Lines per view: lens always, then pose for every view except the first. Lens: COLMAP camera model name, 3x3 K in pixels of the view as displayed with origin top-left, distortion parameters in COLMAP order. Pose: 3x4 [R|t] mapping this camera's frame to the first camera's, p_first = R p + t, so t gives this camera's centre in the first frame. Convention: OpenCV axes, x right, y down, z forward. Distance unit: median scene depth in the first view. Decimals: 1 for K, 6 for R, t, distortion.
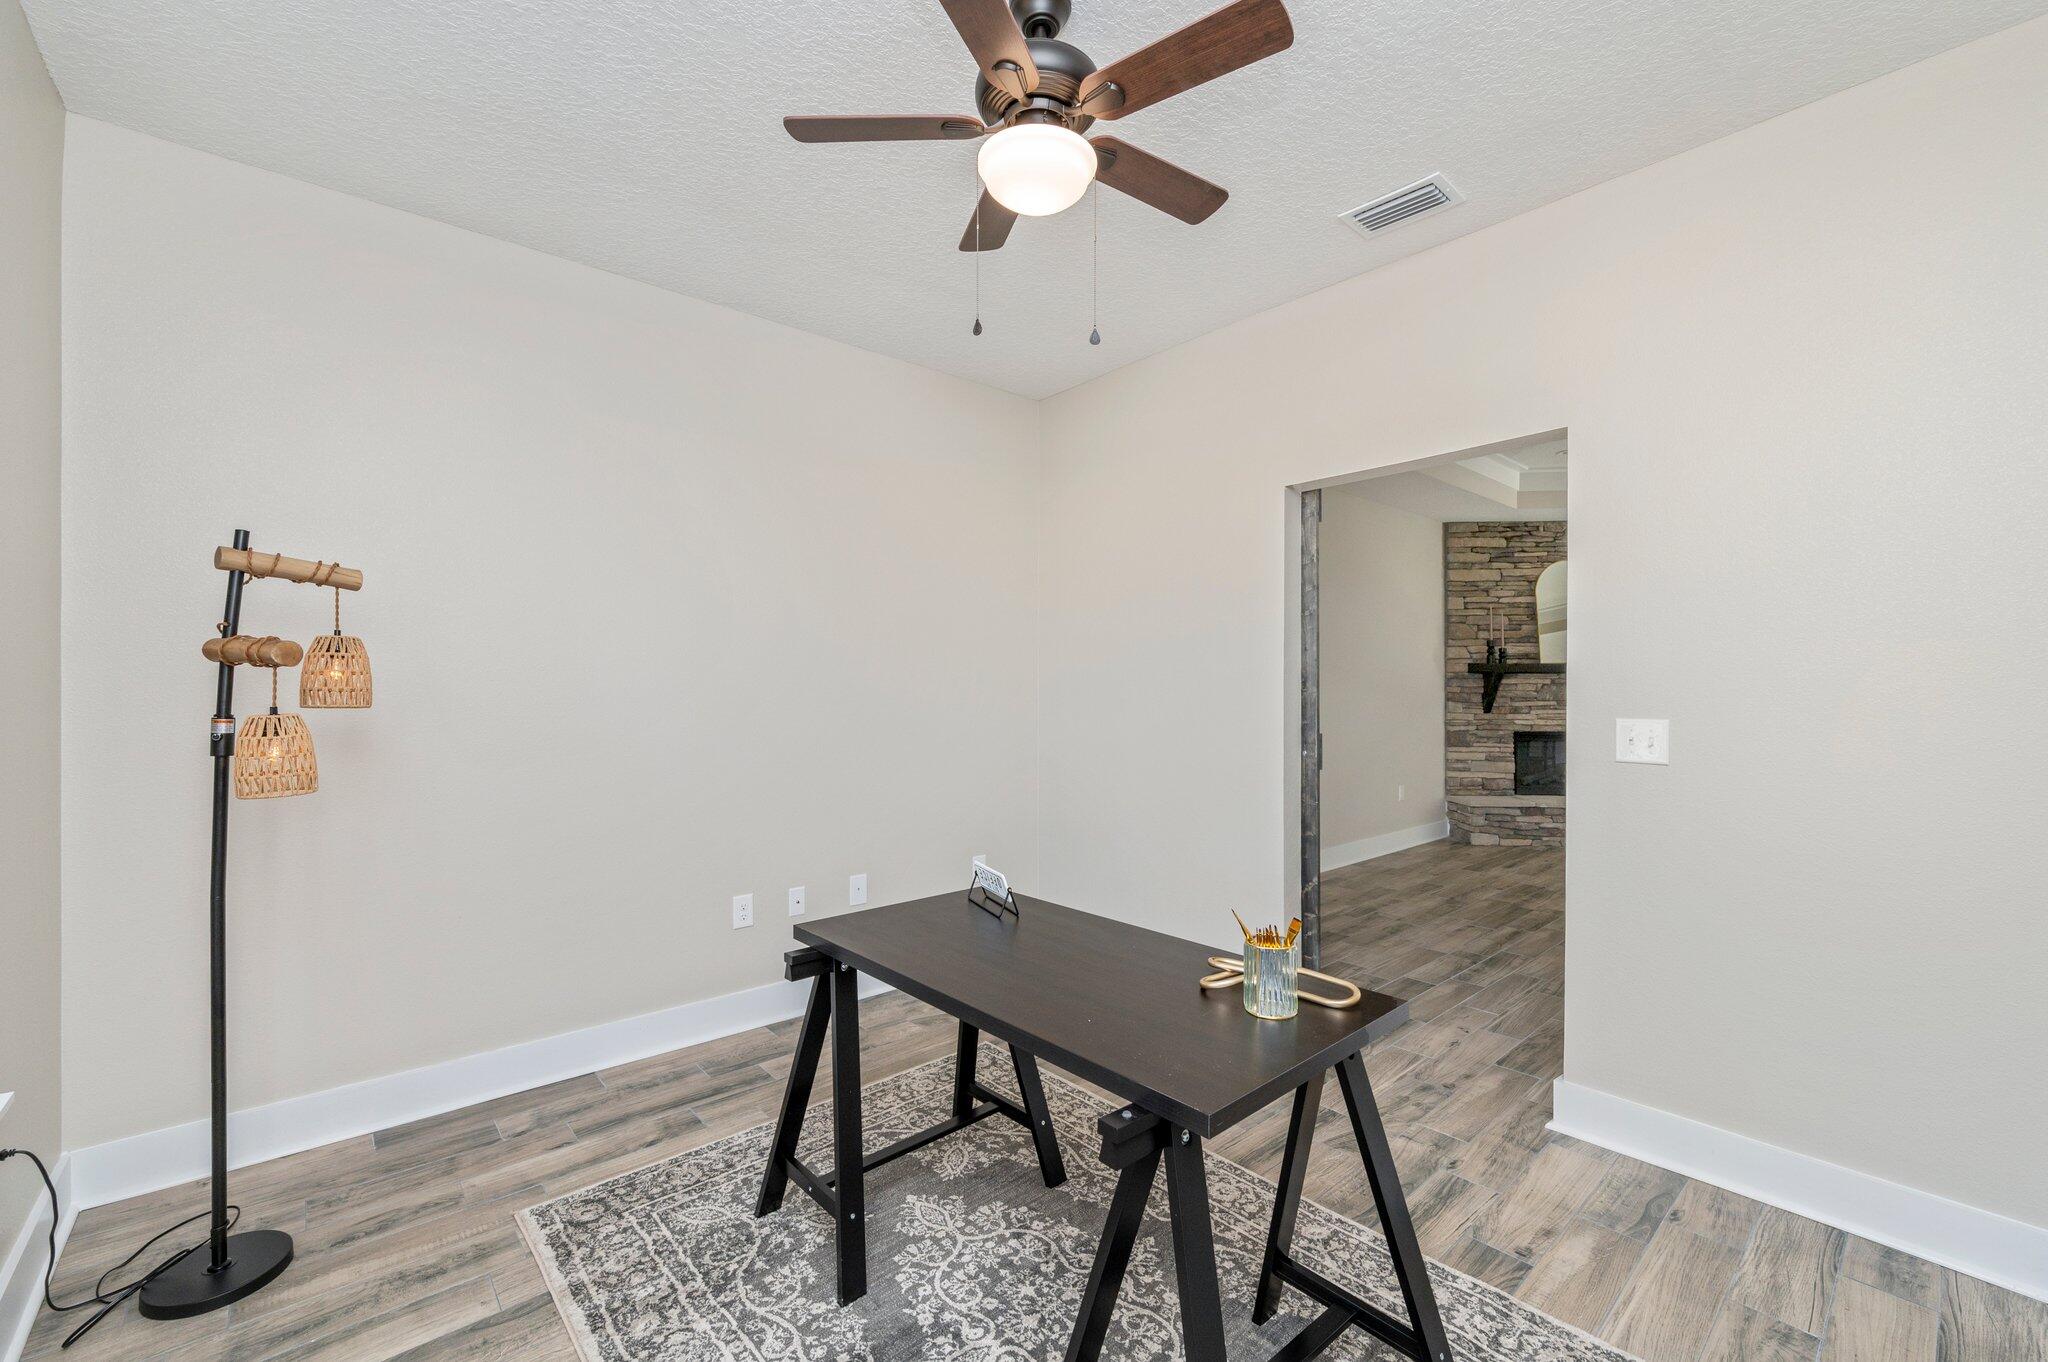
lens RADIAL K [[825.9, 0, 1034.3], [0, 825.9, 692.4], [0, 0, 1]] dist [-0.003467, -0.000380]
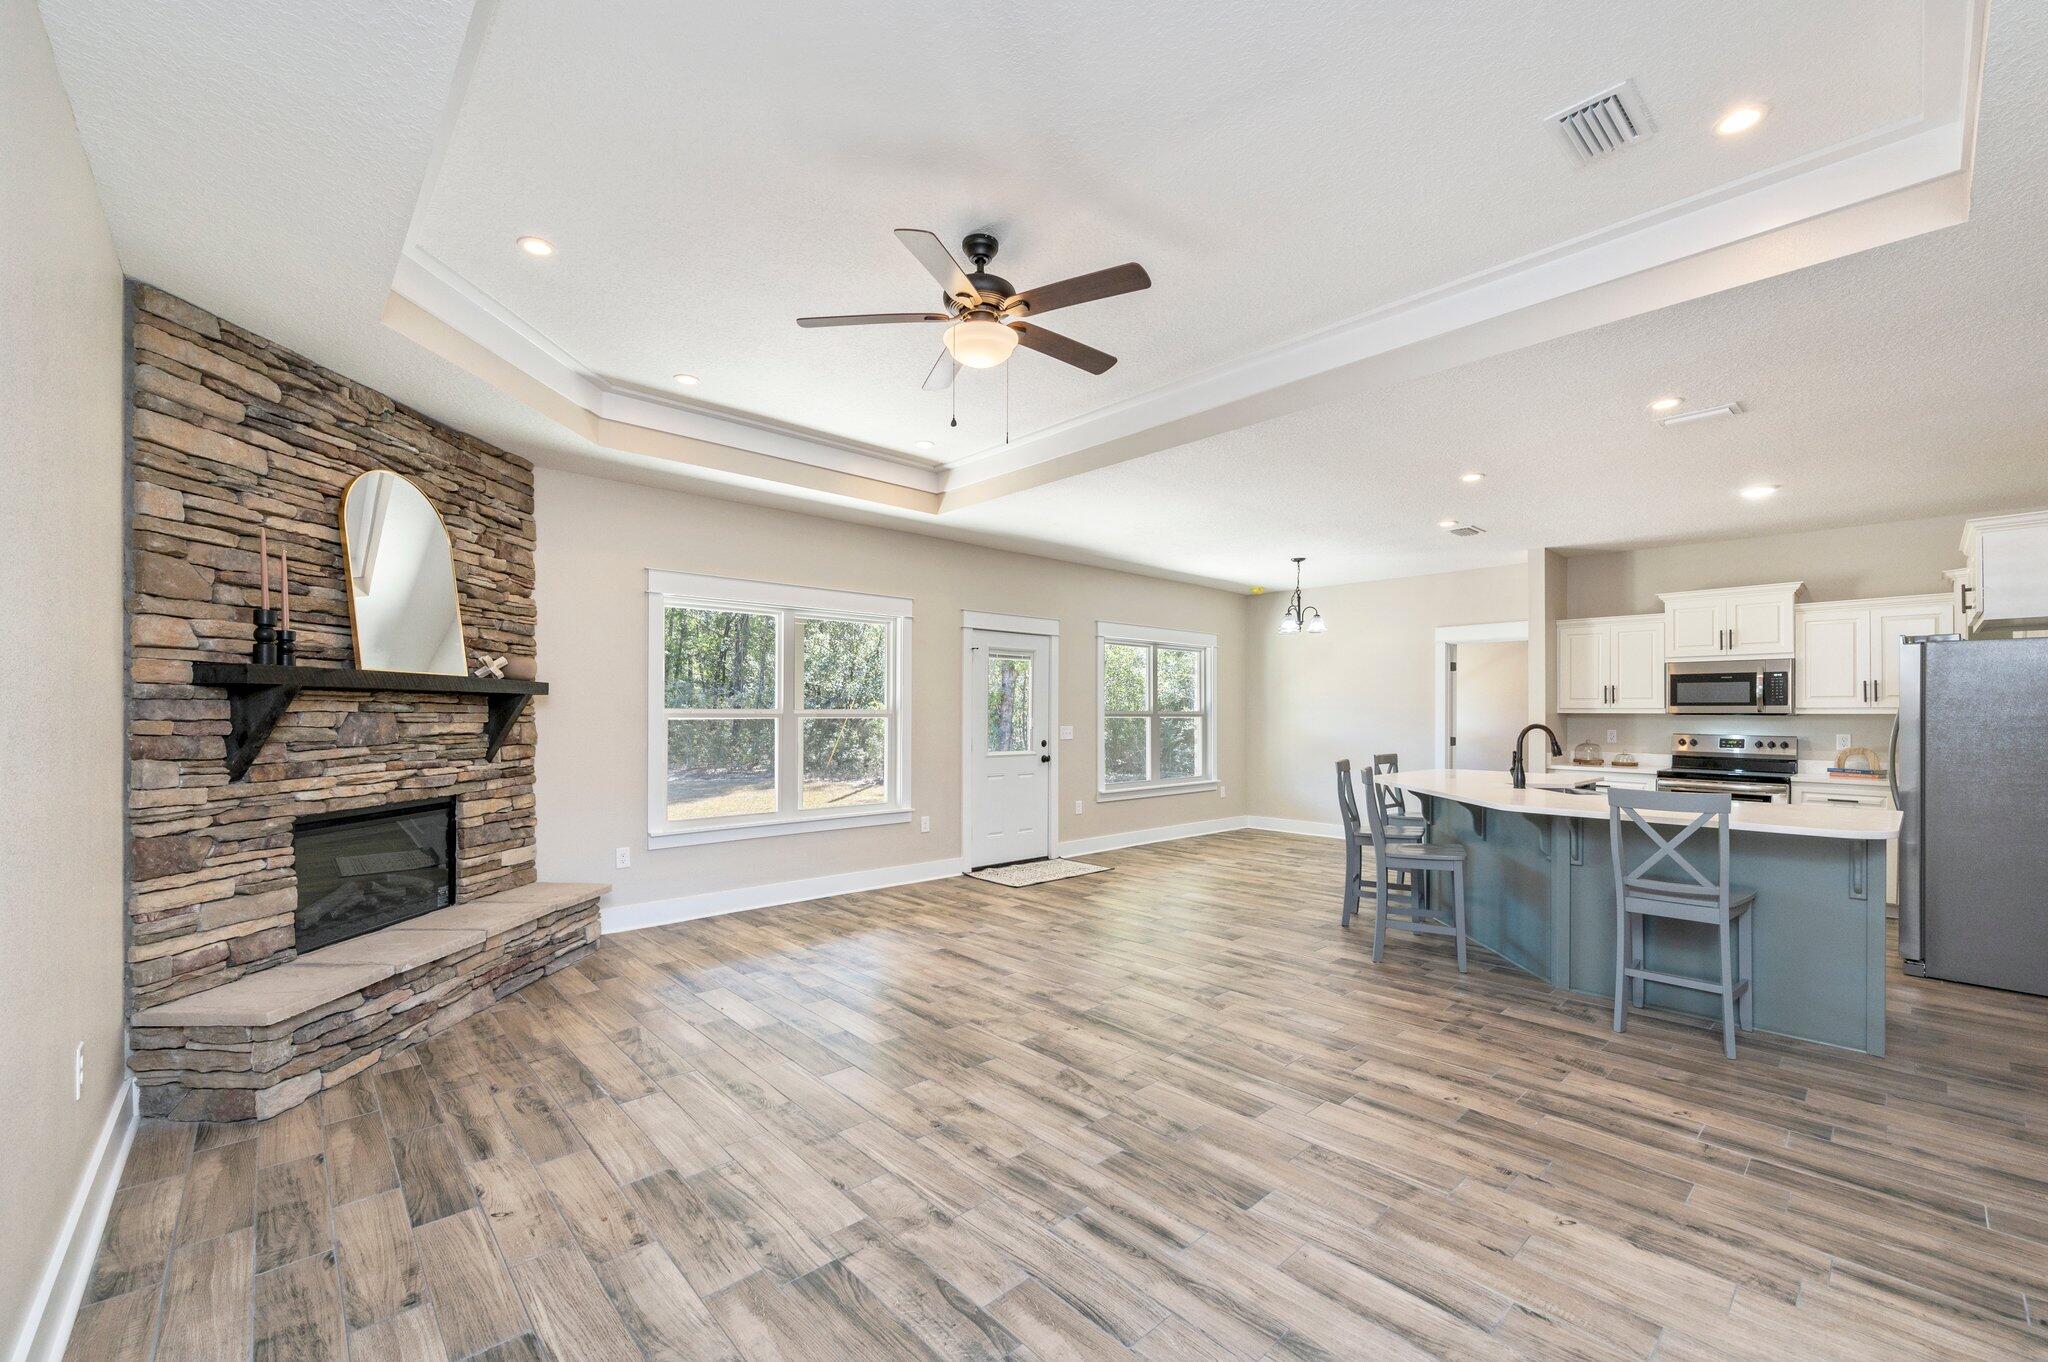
lens RADIAL K [[830.2, 0, 1024.4], [0, 830.2, 711.5], [0, 0, 1]] dist [-0.000868, -0.000258]
pose [[-0.023659, -0.000624, 0.999720, 0.117483], [-0.007589, 0.999971, 0.000444, -0.014306], [-0.999691, -0.007577, -0.023663, 0.611337]]
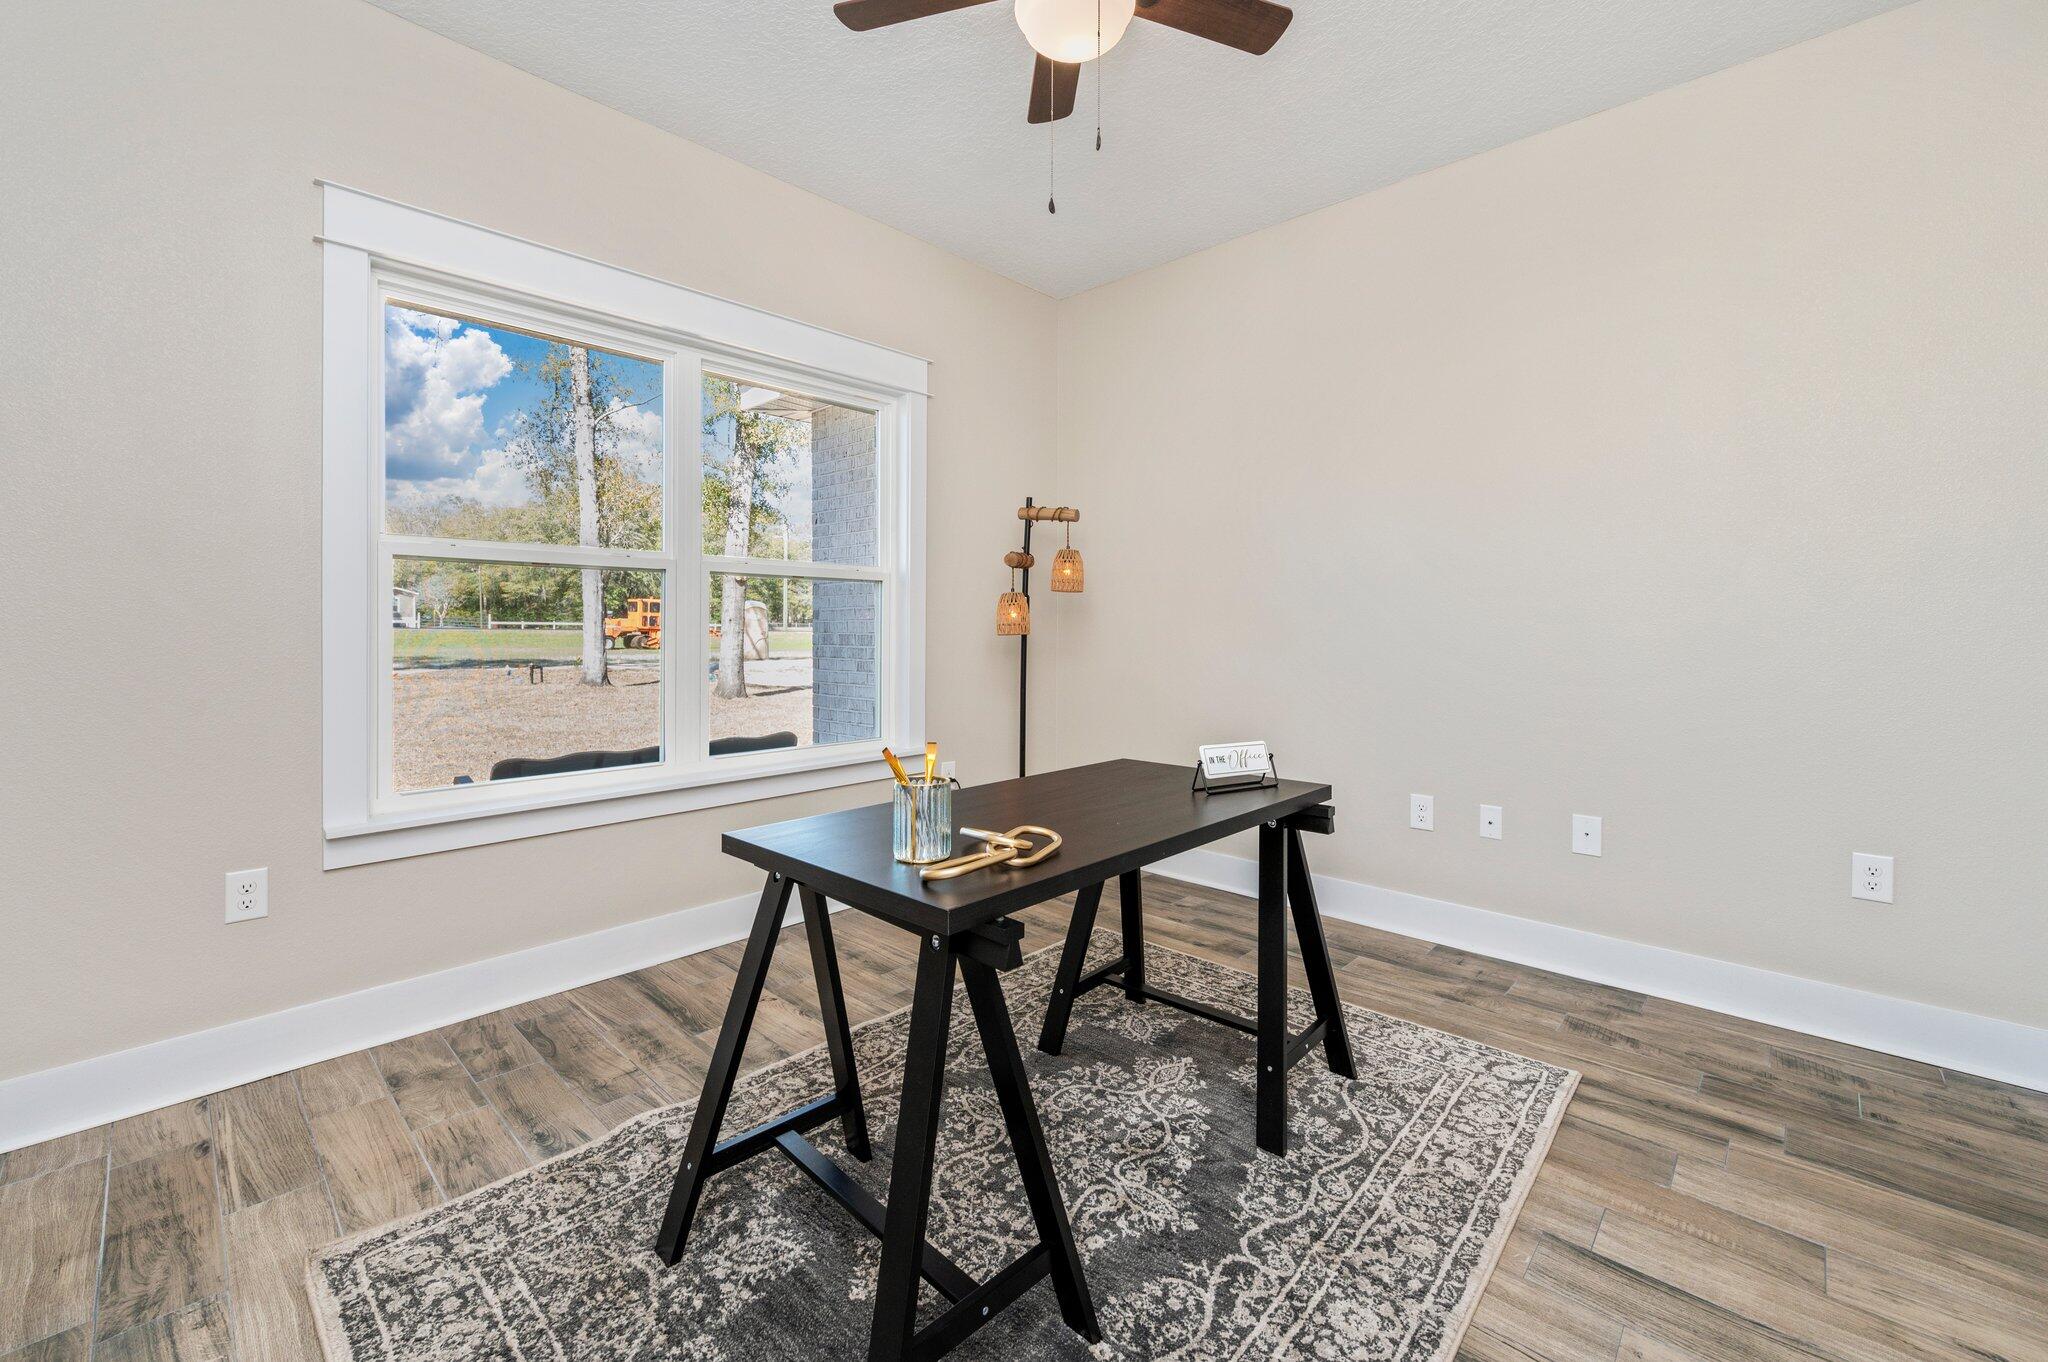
lens RADIAL K [[835.3, 0, 1024.0], [0, 835.3, 681.0], [0, 0, 1]] dist [-0.001679, -0.000187]
pose [[0.091069, 0.062047, -0.993910, 0.227503], [0.001055, 0.998051, 0.062403, 0.024396], [0.995844, -0.006732, 0.090826, 0.198201]]
